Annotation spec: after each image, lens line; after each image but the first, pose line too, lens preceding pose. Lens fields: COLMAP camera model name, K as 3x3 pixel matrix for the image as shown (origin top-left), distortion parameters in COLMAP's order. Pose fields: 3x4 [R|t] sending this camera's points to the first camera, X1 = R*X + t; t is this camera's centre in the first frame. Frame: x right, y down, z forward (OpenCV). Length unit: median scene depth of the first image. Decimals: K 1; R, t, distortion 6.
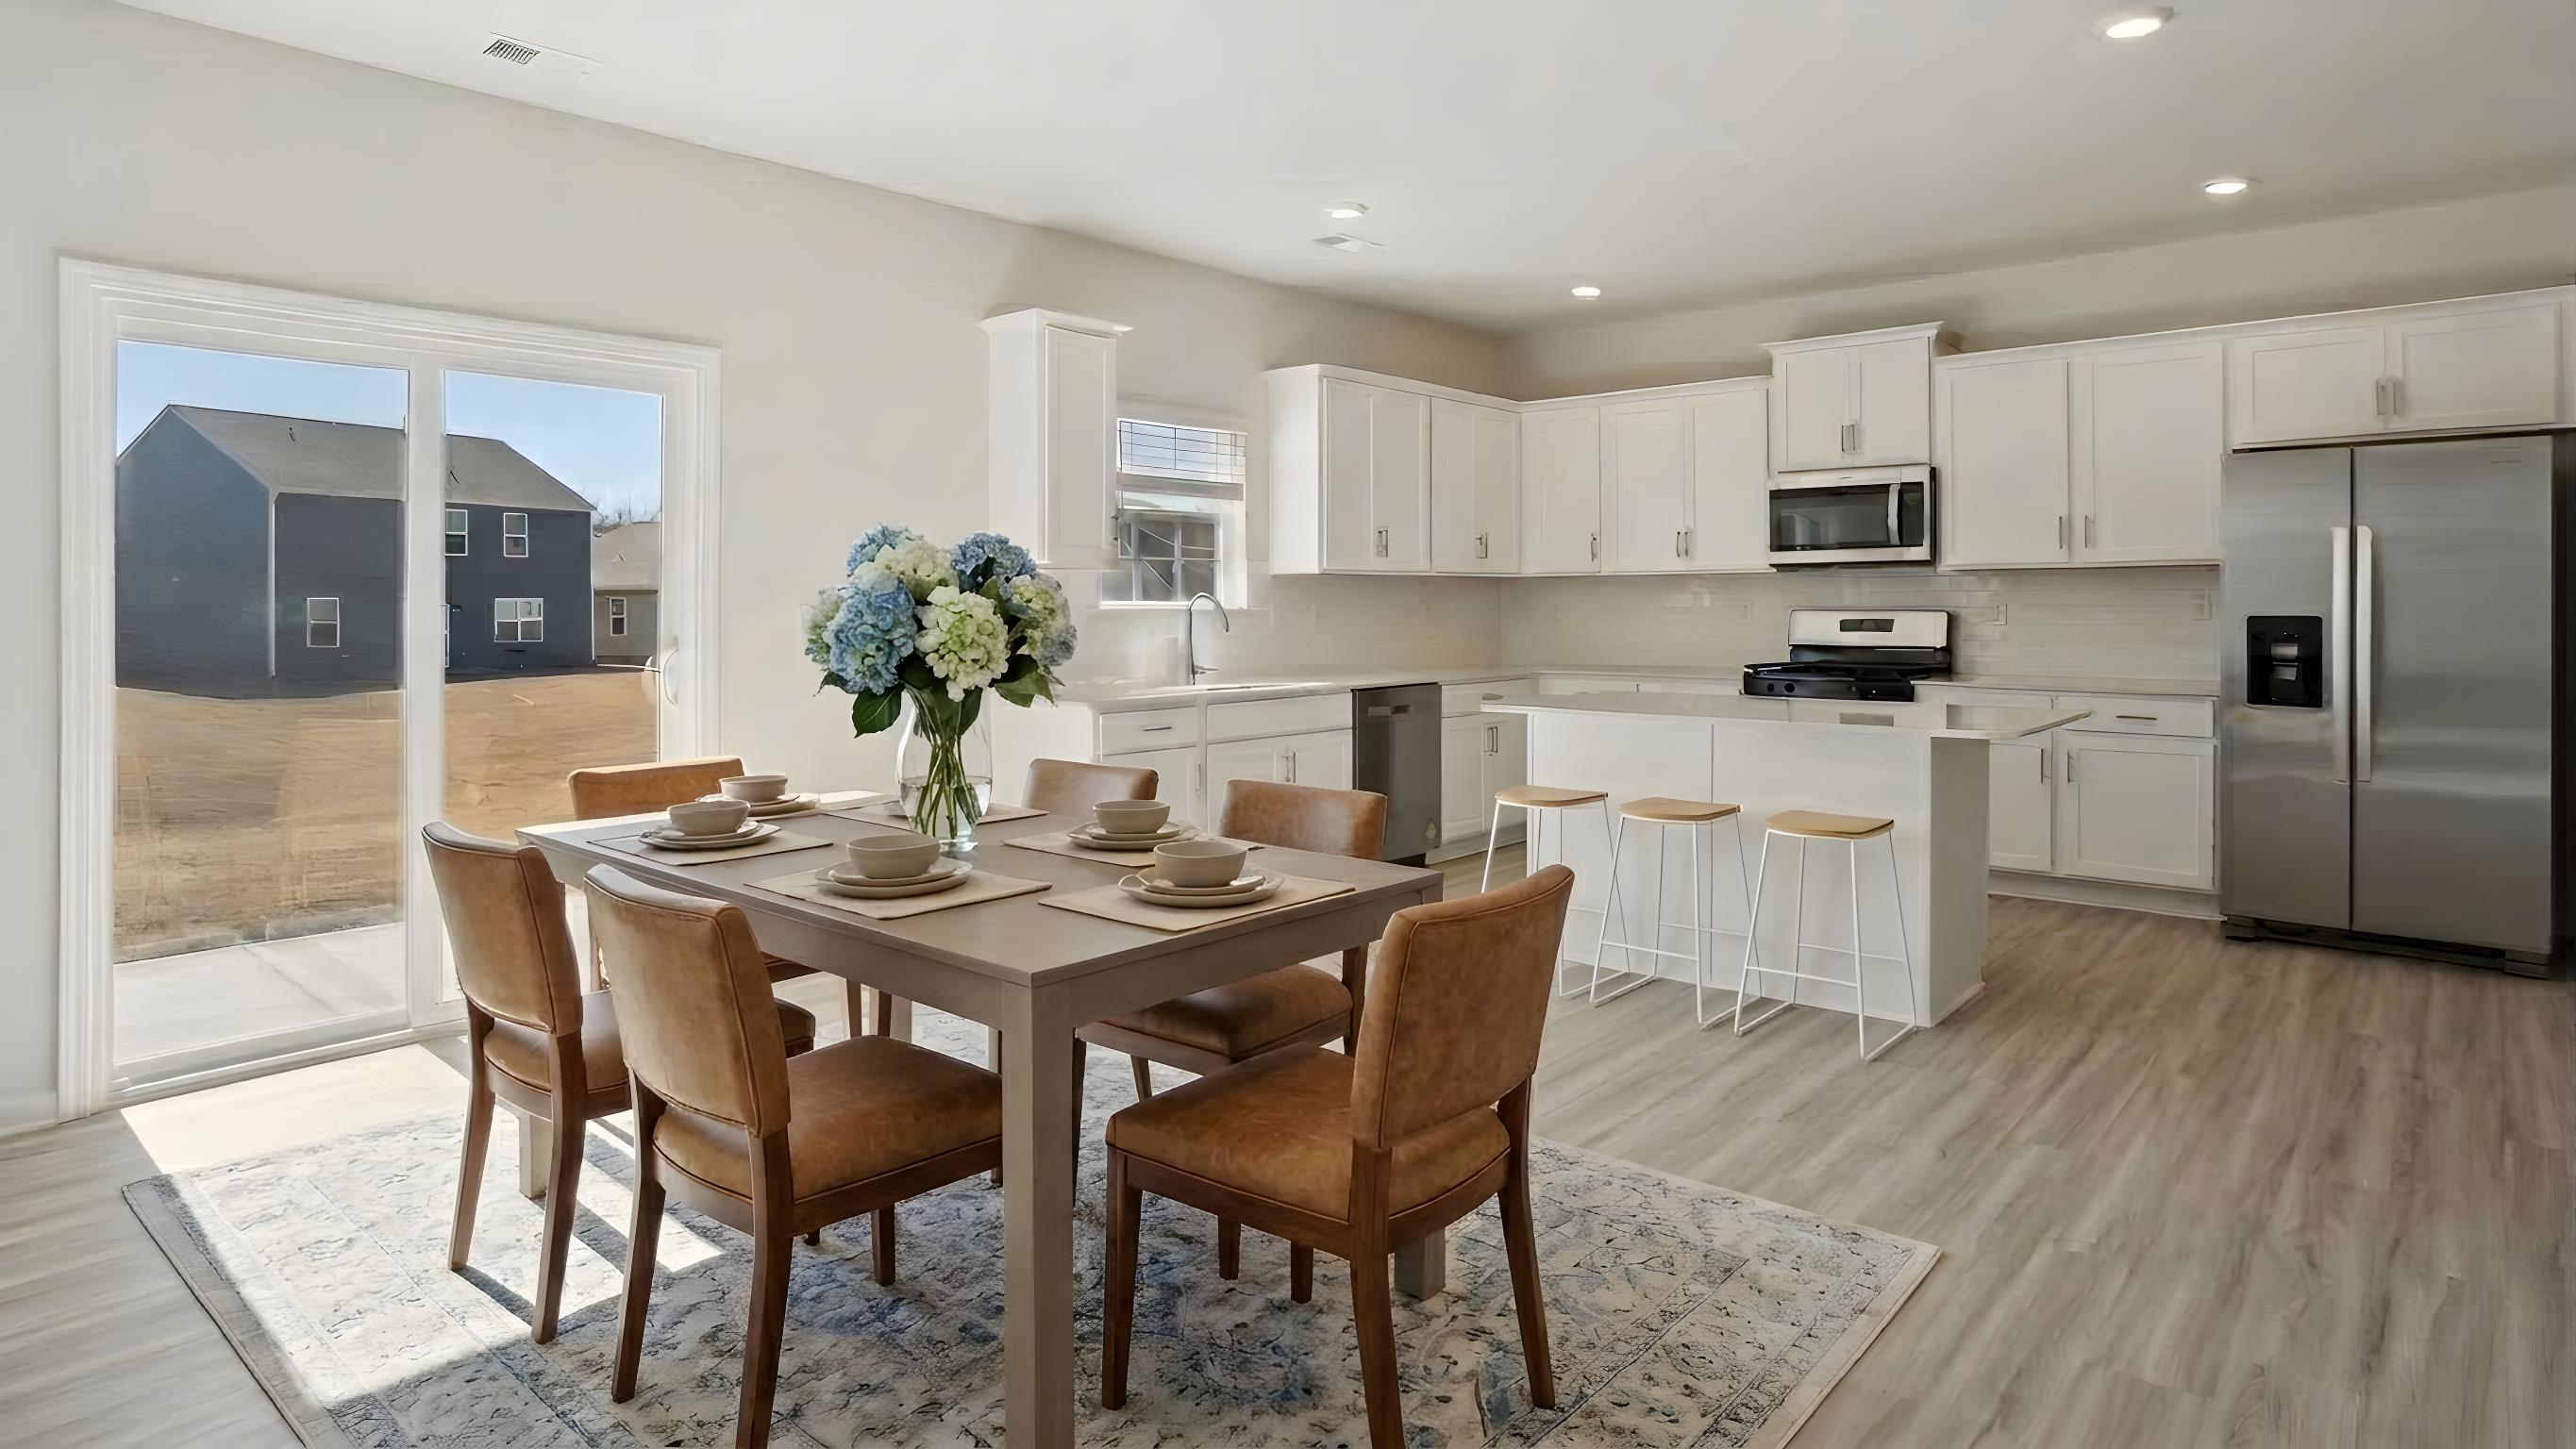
lens RADIAL K [[1389.0, 0, 1285.1], [0, 1389.0, 597.3], [0, 0, 1]] dist [-0.001177, -0.000412]
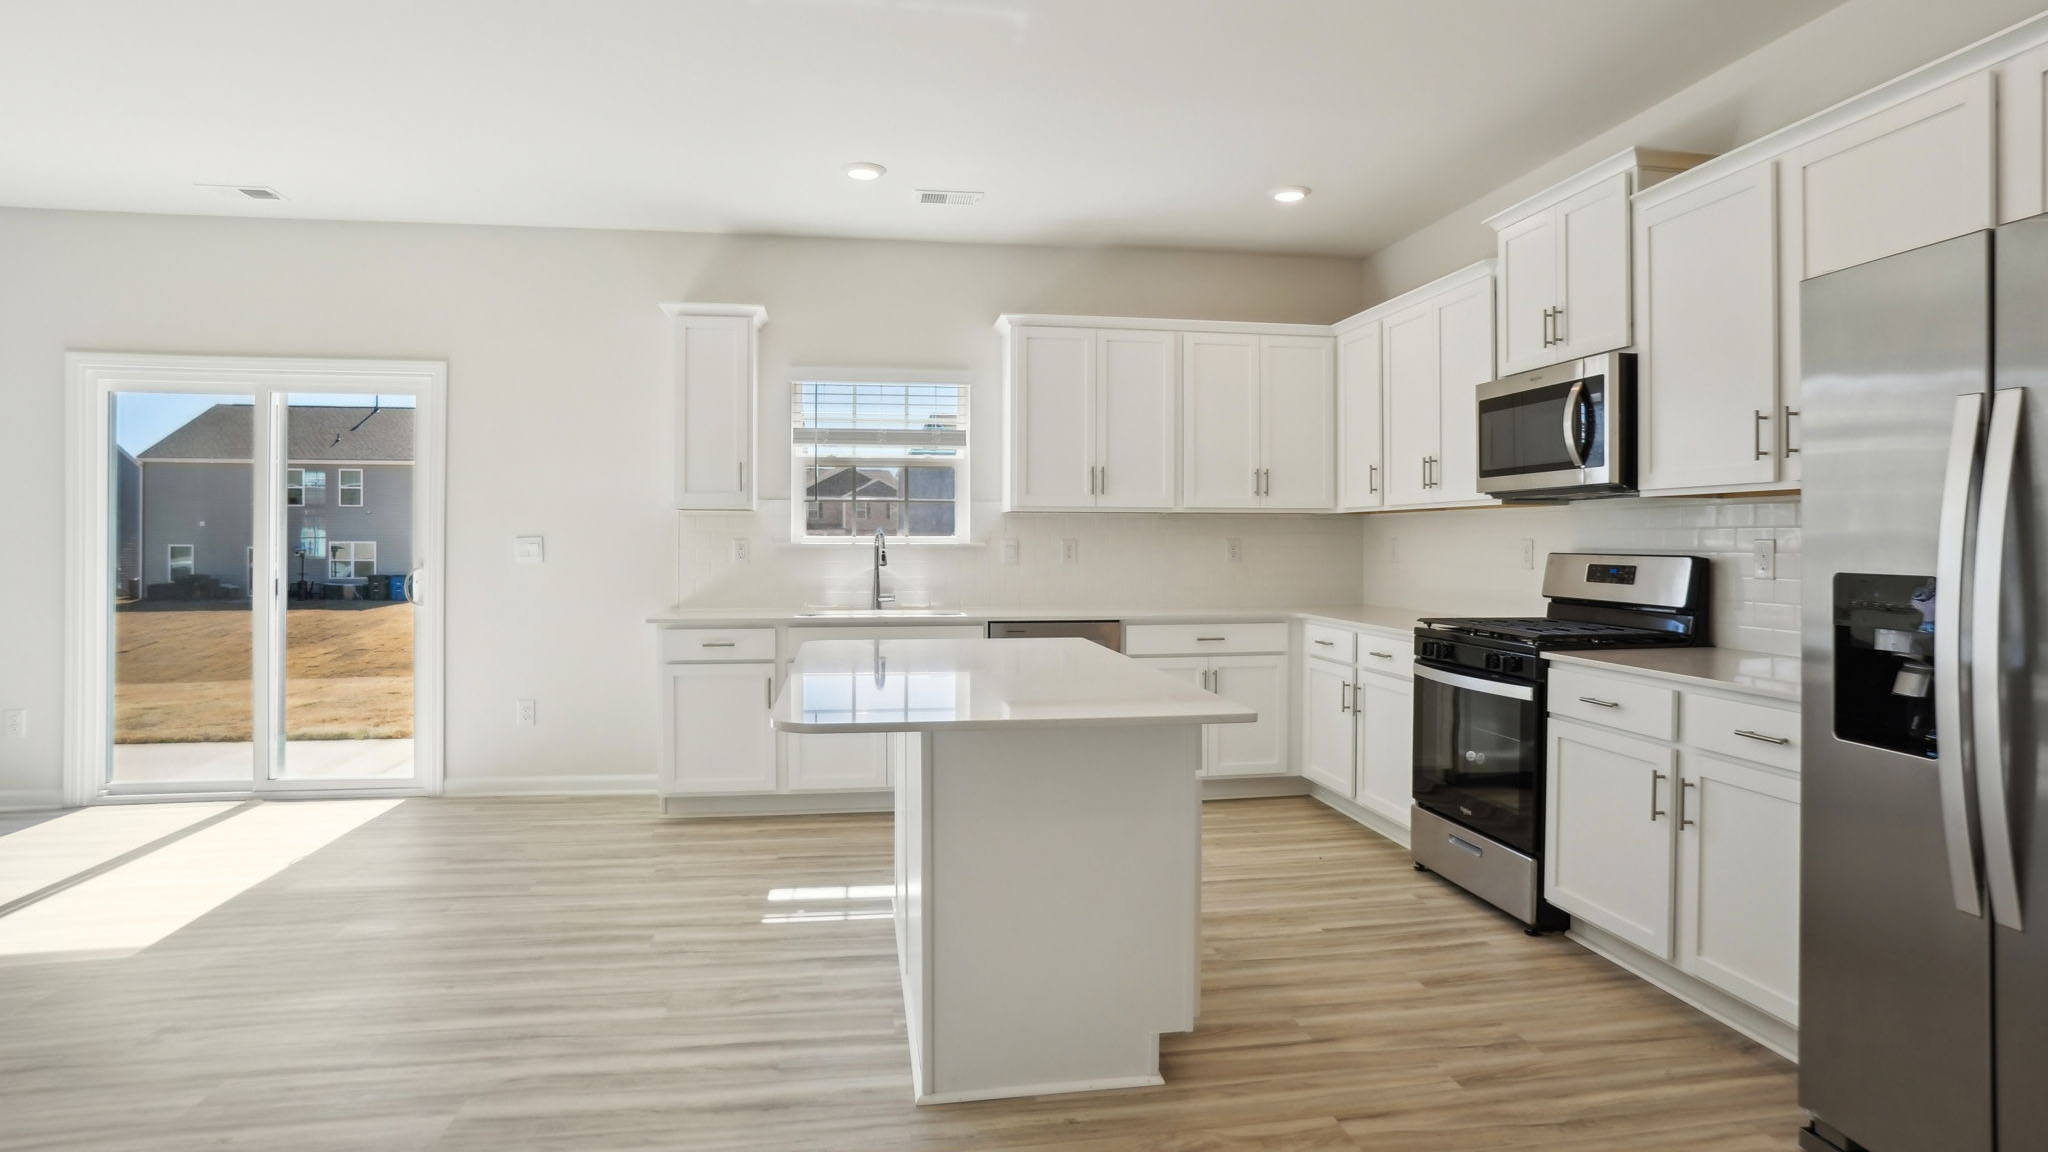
lens RADIAL K [[1109.0, 0, 1033.4], [0, 1109.0, 529.1], [0, 0, 1]] dist [0.000260, 0.000191]
pose [[0.774397, -0.000641, -0.632699, 0.573235], [-0.001012, 0.999997, -0.002251, -0.002155], [0.632699, 0.002383, 0.774394, 0.356973]]
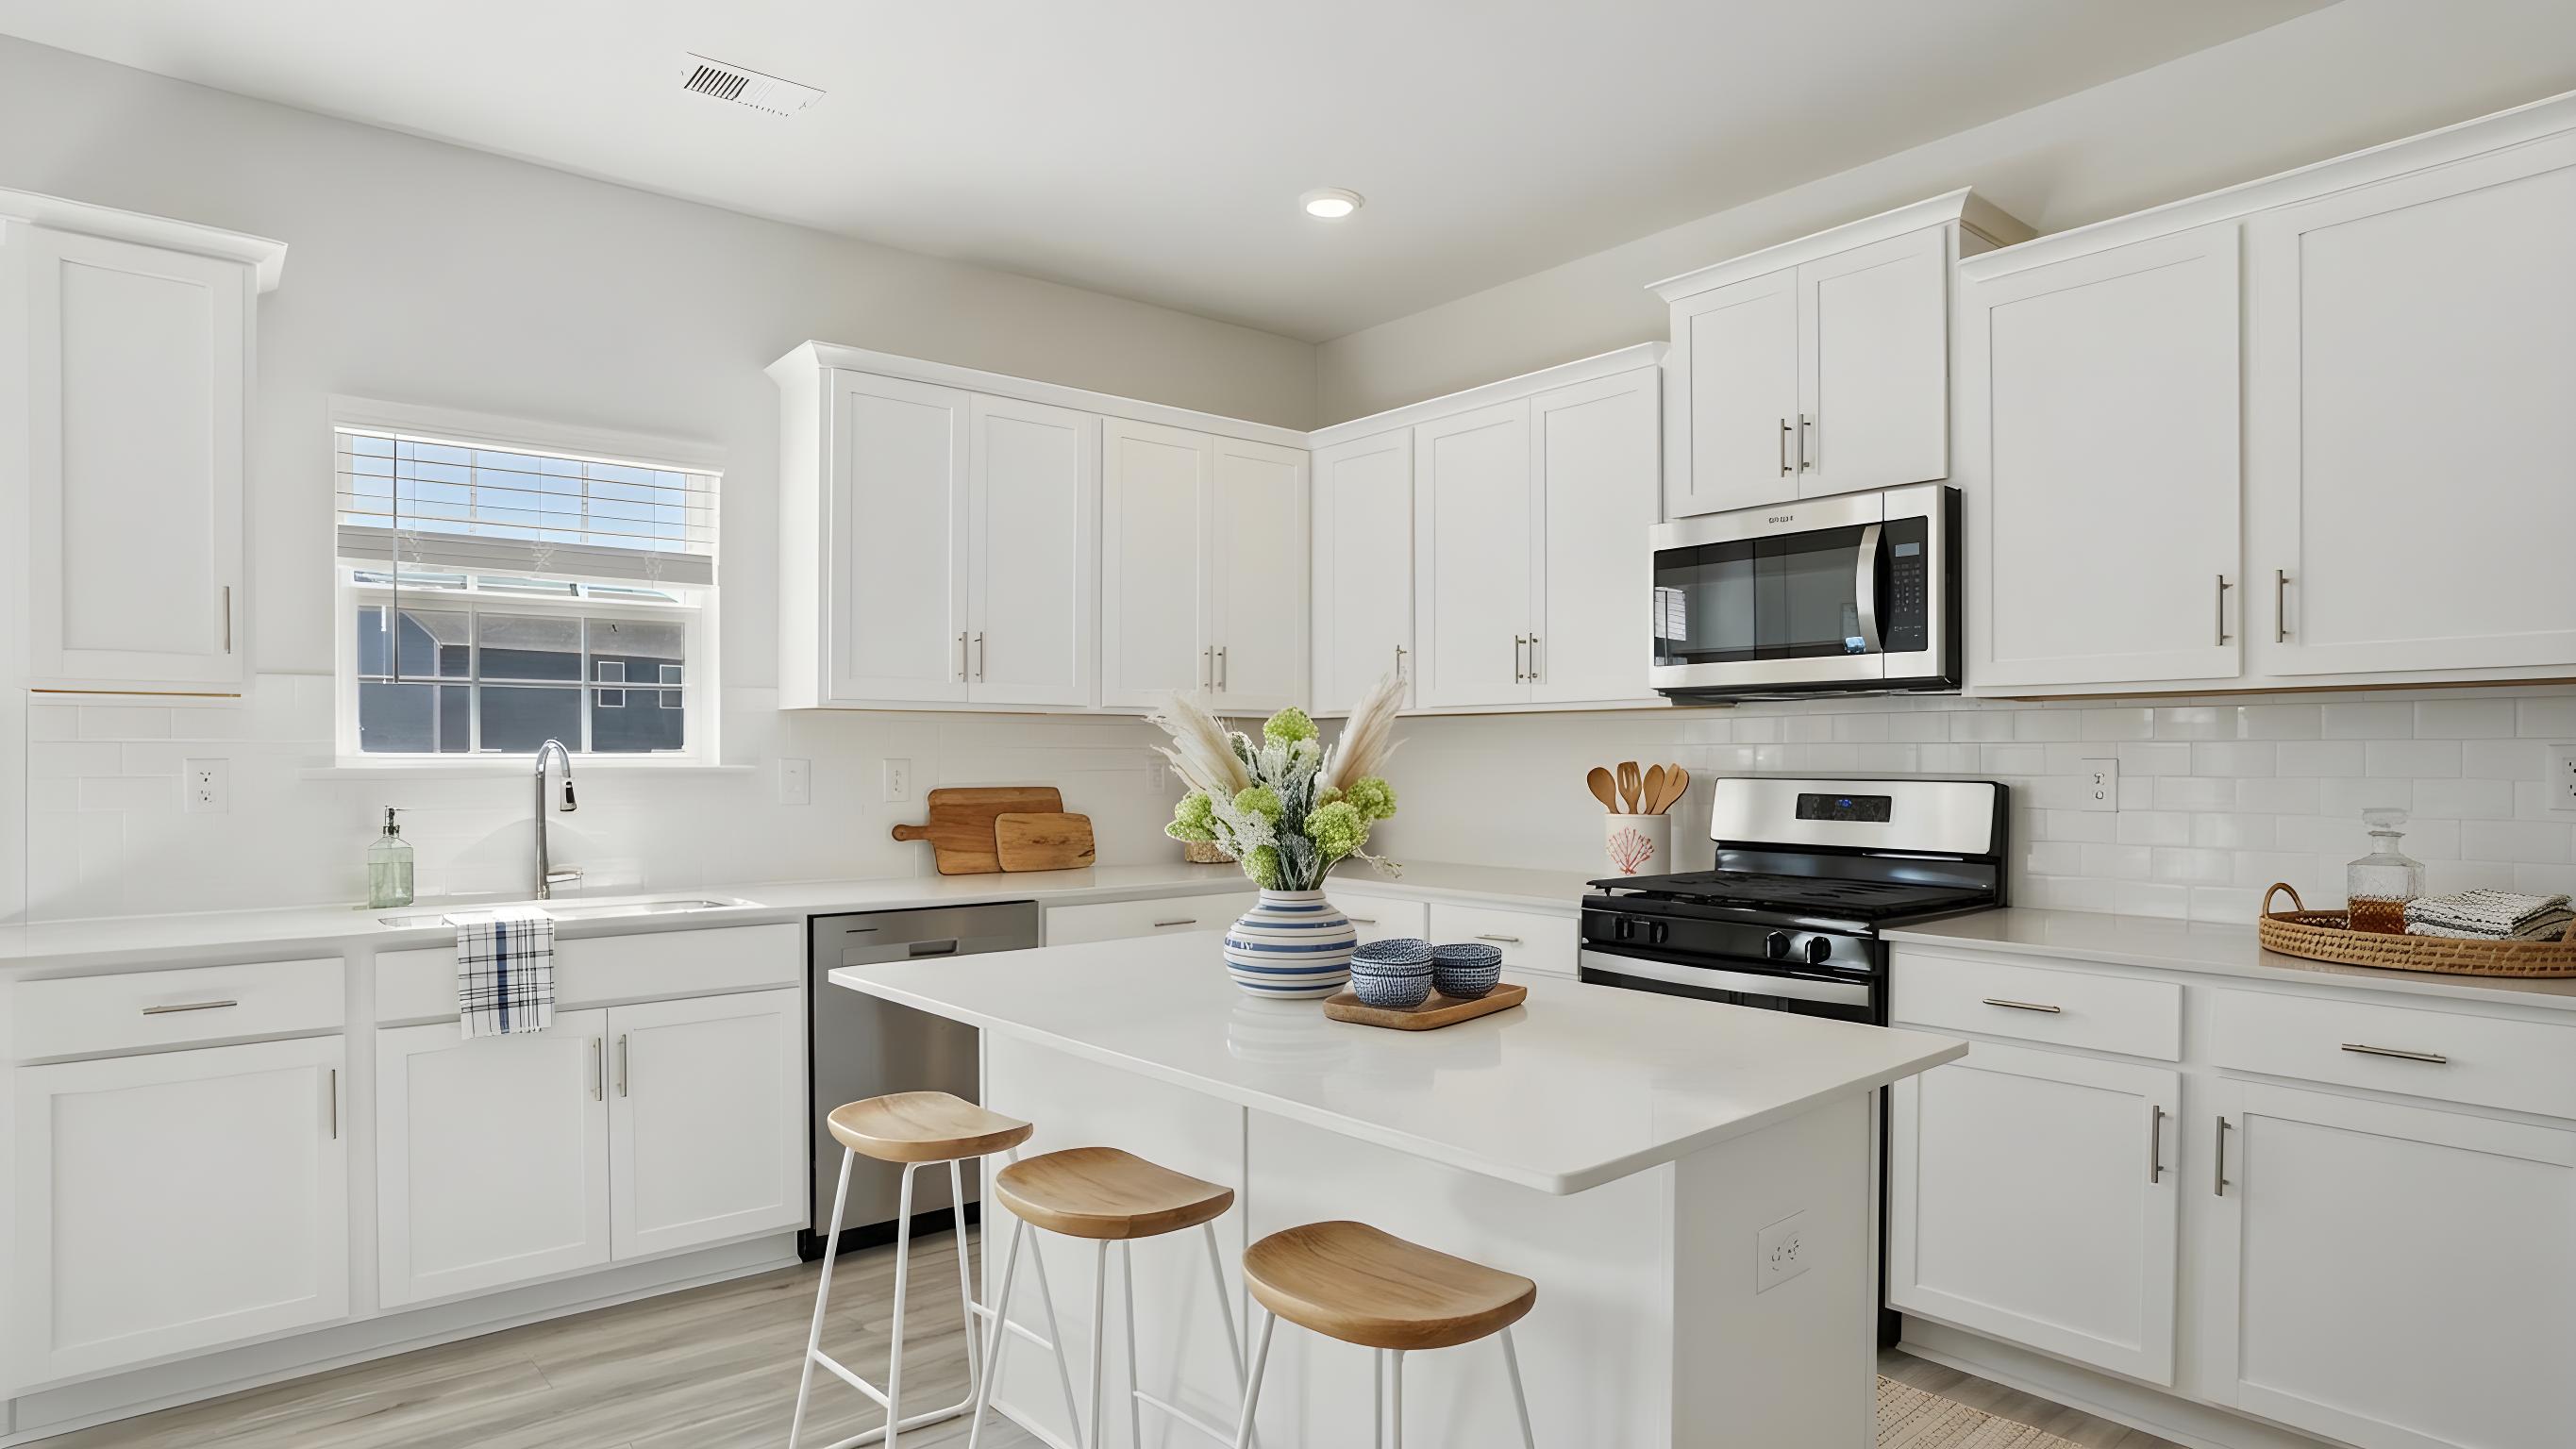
lens RADIAL K [[1414.0, 0, 1245.0], [0, 1414.0, 753.2], [0, 0, 1]] dist [-0.004201, -0.001597]
pose [[0.985795, 0.003506, -0.167916, 0.296148], [-0.002987, 0.999990, 0.003342, -0.001203], [0.167926, -0.002793, 0.985796, 0.453405]]
